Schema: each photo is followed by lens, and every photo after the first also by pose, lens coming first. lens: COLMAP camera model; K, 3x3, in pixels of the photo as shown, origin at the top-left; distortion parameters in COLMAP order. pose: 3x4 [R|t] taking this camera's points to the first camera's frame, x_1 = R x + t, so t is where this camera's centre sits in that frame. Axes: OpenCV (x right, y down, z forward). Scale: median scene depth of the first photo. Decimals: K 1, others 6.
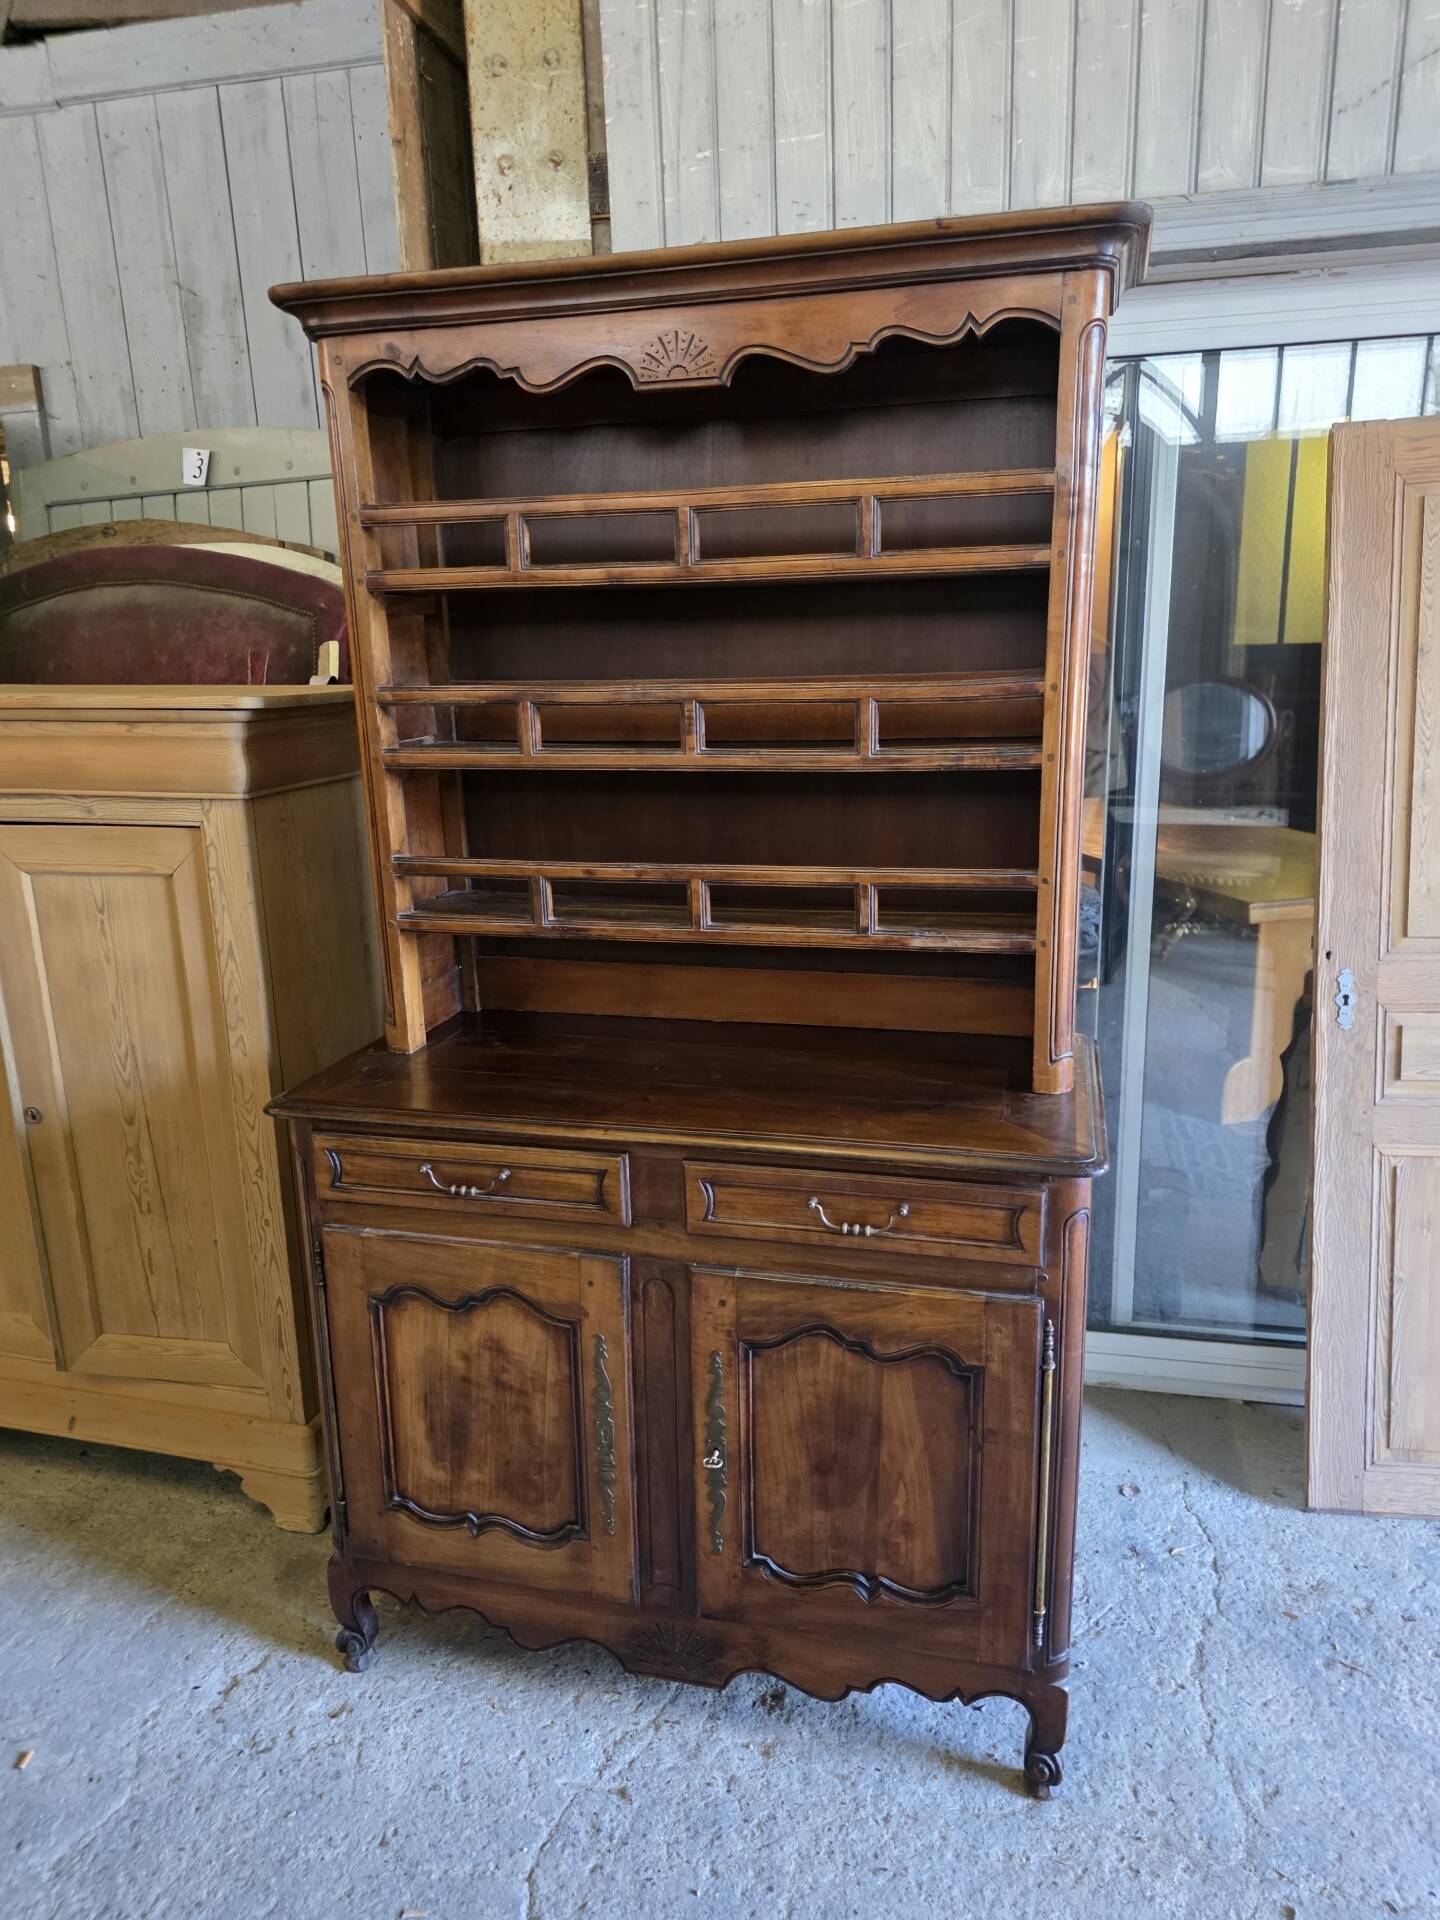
lens RADIAL K [[1283.6, 0, 735.7], [0, 1283.6, 953.9], [0, 0, 1]] dist [0.042893, -0.029195]
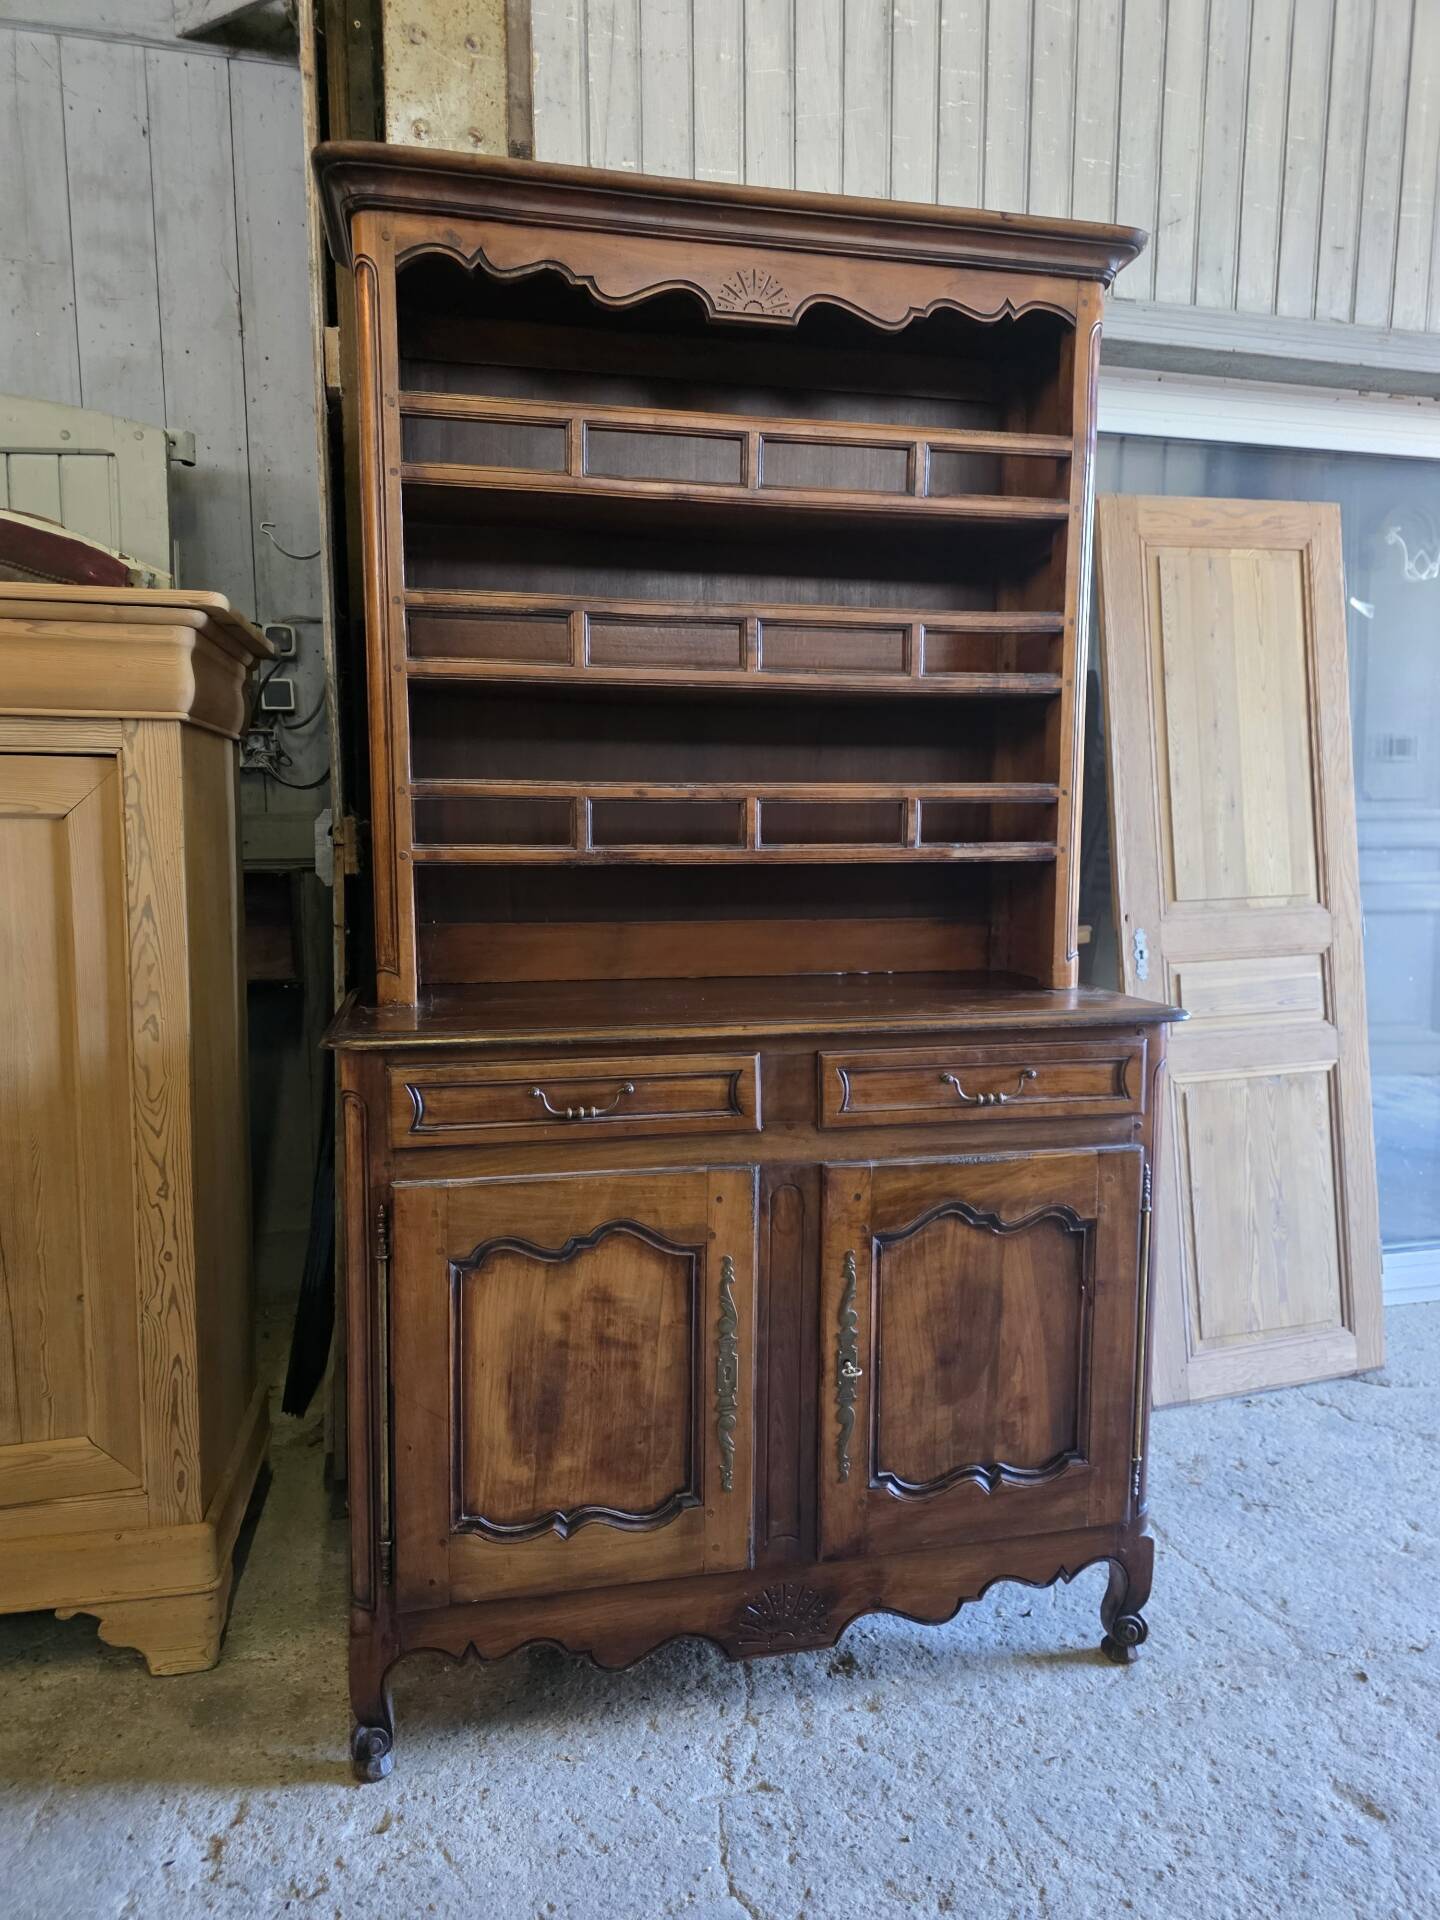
lens RADIAL K [[1283.6, 0, 720.2], [0, 1283.6, 963.0], [0, 0, 1]] dist [0.042893, -0.029195]
pose [[0.894036, -0.021746, 0.447466, -0.513683], [0.085517, 0.988739, -0.122812, 0.194299], [-0.439757, 0.148065, 0.885828, 0.137585]]
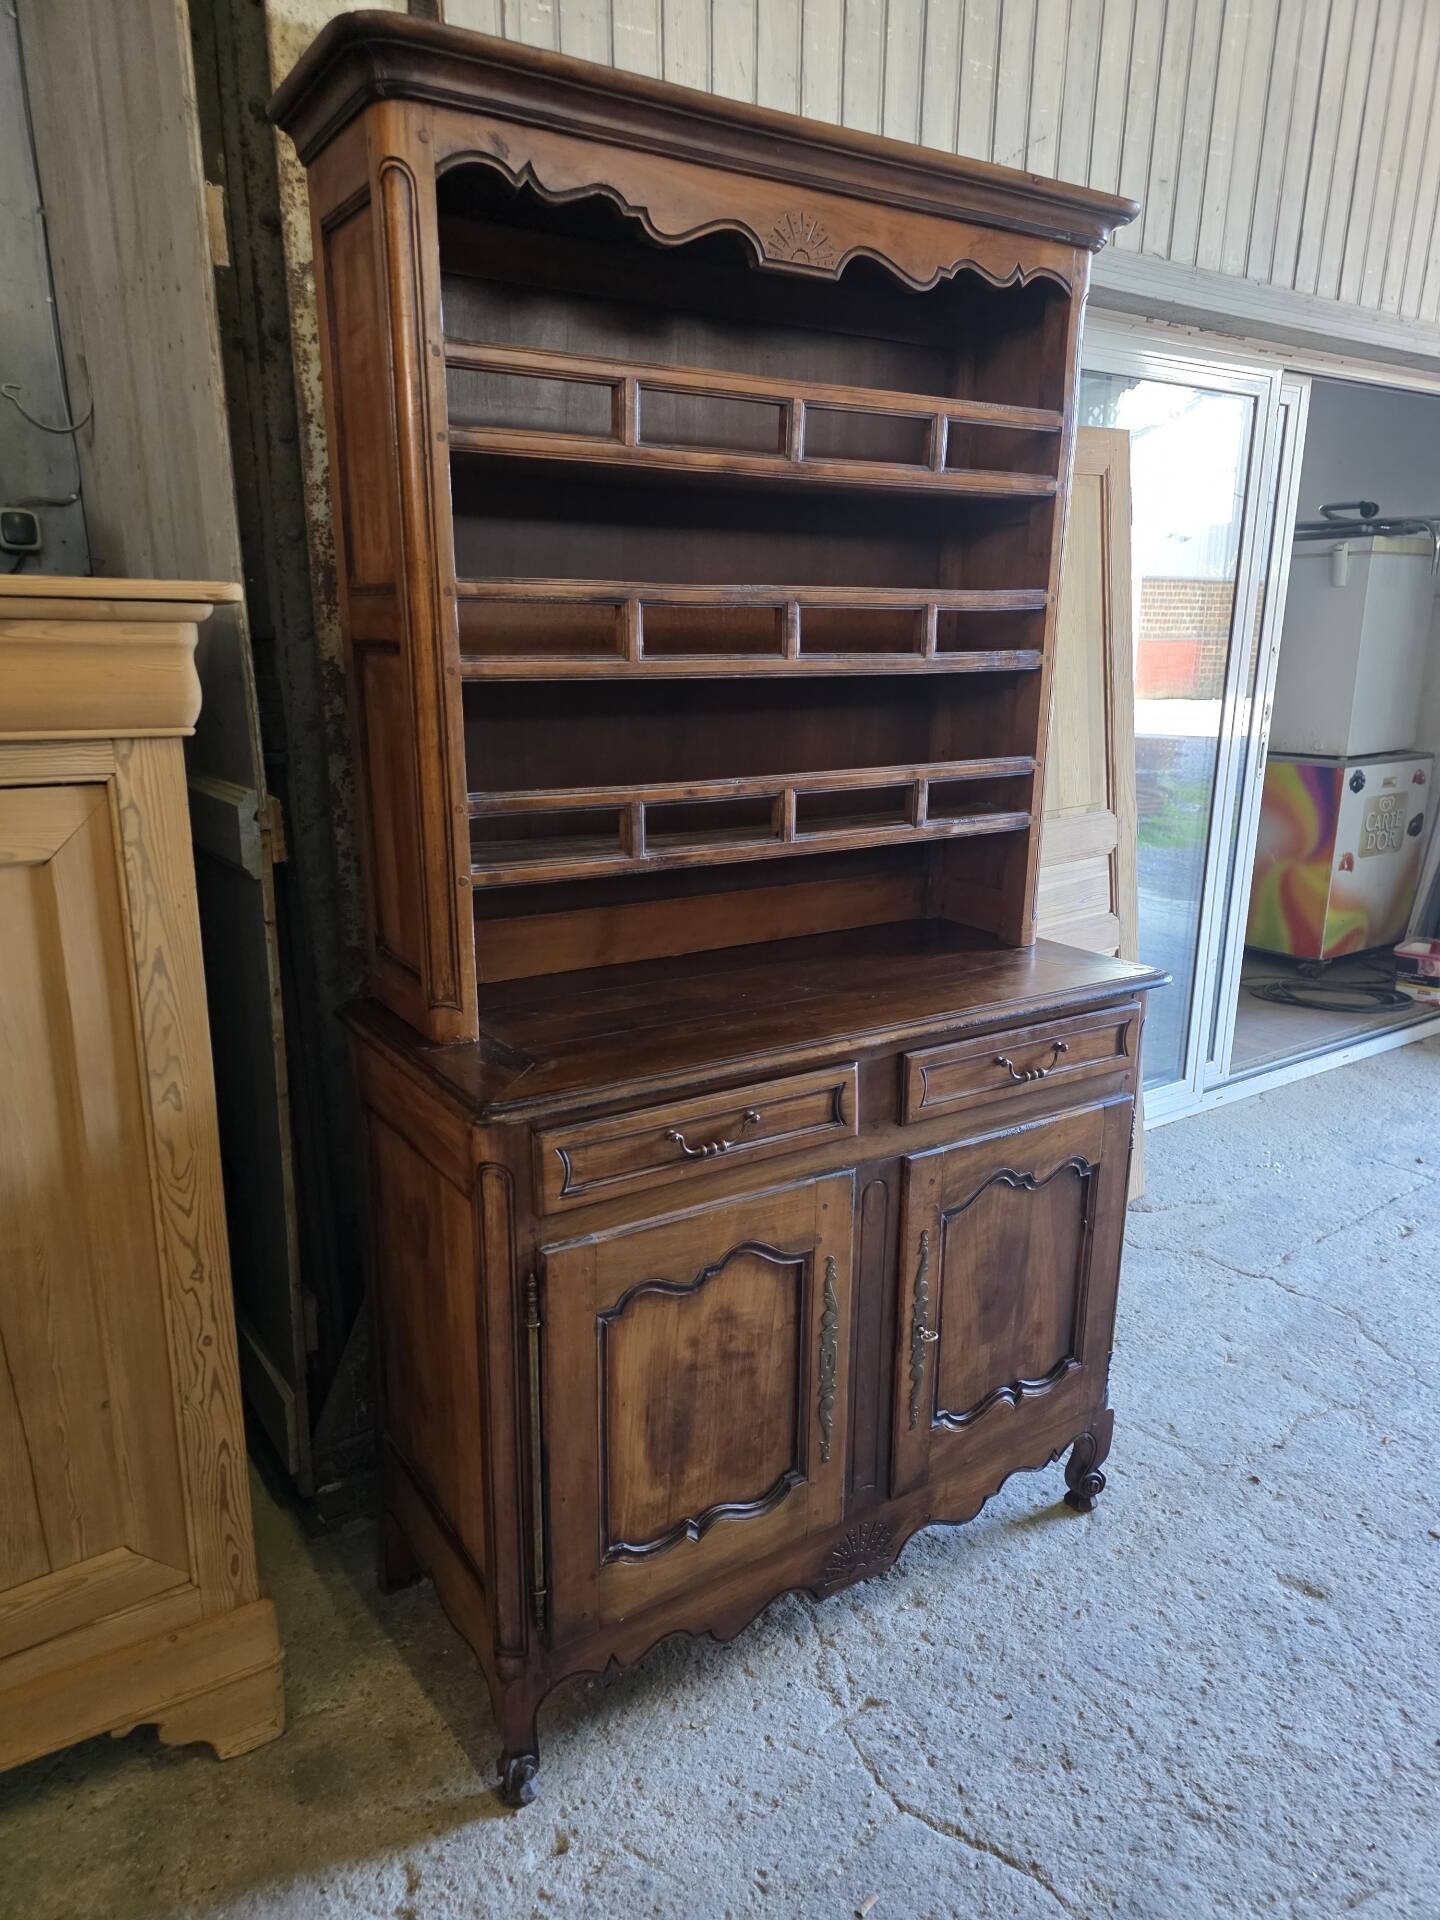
lens RADIAL K [[1283.6, 0, 712.9], [0, 1283.6, 977.3], [0, 0, 1]] dist [0.042893, -0.029195]
pose [[0.687319, -0.165618, 0.707222, -0.801351], [0.155943, 0.984600, 0.079021, -0.003029], [-0.709418, 0.055974, 0.702561, 0.361107]]
